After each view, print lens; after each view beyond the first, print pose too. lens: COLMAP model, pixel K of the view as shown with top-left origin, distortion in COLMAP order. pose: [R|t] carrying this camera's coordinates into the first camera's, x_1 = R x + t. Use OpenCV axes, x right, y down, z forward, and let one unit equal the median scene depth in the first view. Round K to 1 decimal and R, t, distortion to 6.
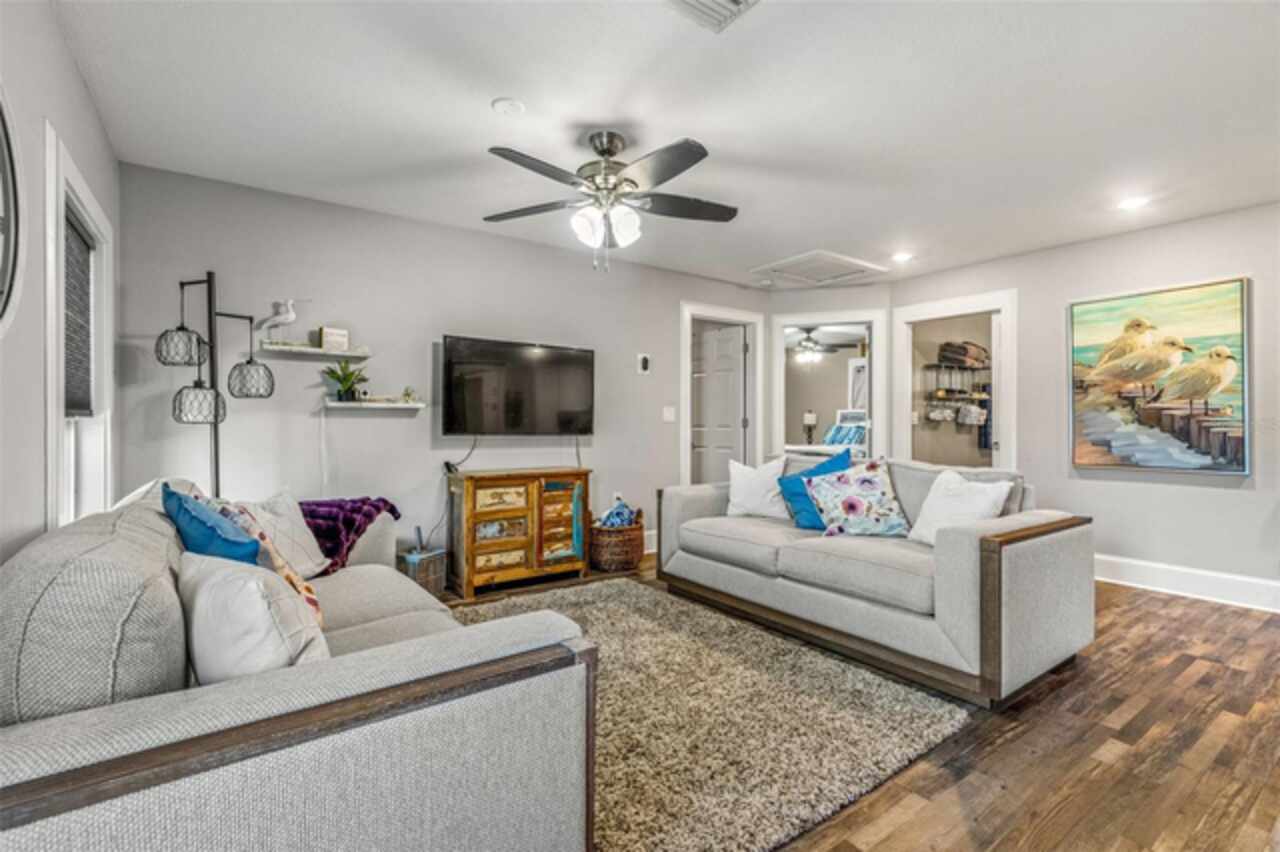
lens RADIAL K [[570.9, 0, 645.5], [0, 570.9, 422.4], [0, 0, 1]] dist [0.001363, -0.000263]
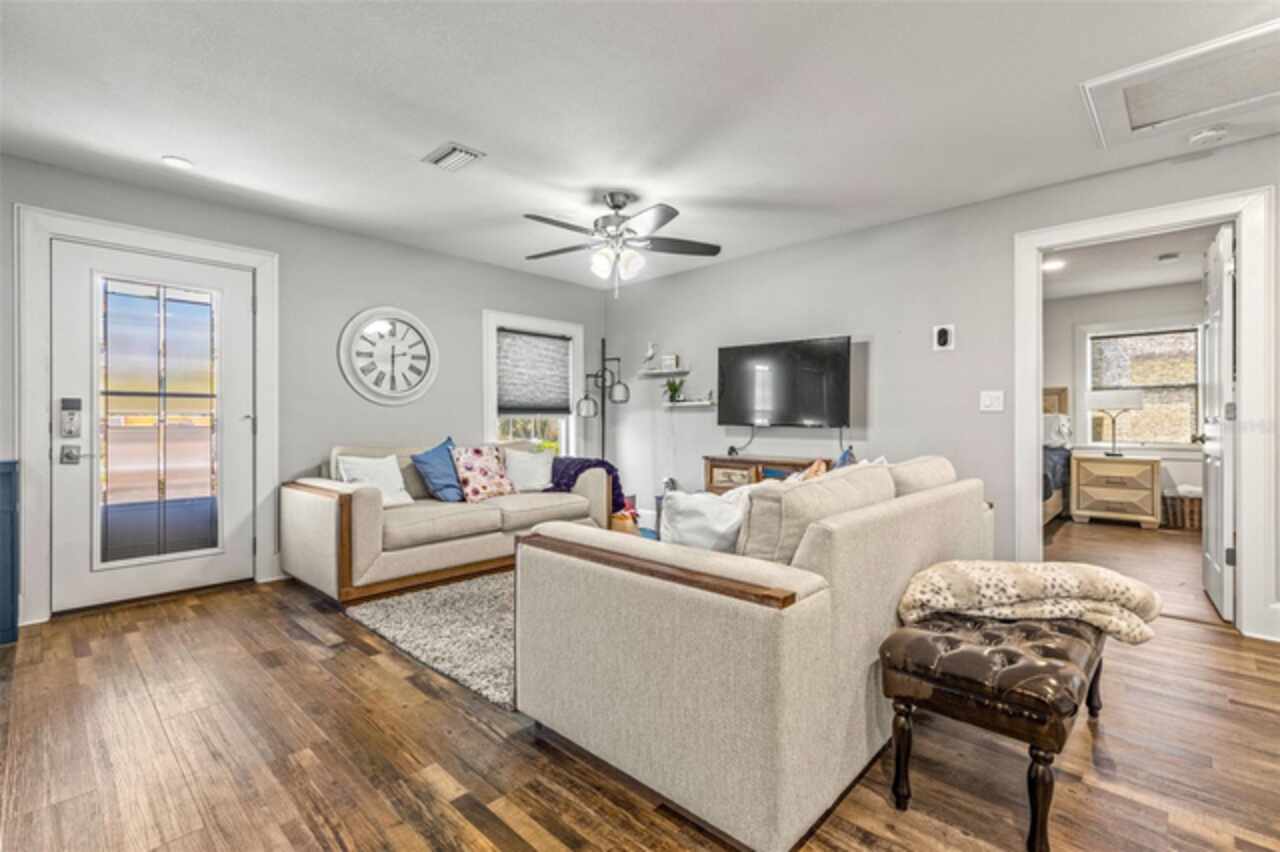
lens RADIAL K [[570.9, 0, 645.5], [0, 570.9, 422.4], [0, 0, 1]] dist [0.001363, -0.000263]
pose [[0.199062, -0.000073, -0.979987, 1.176156], [0.005978, 0.999981, 0.001140, 0.017780], [0.979969, -0.006085, 0.199059, 0.769444]]
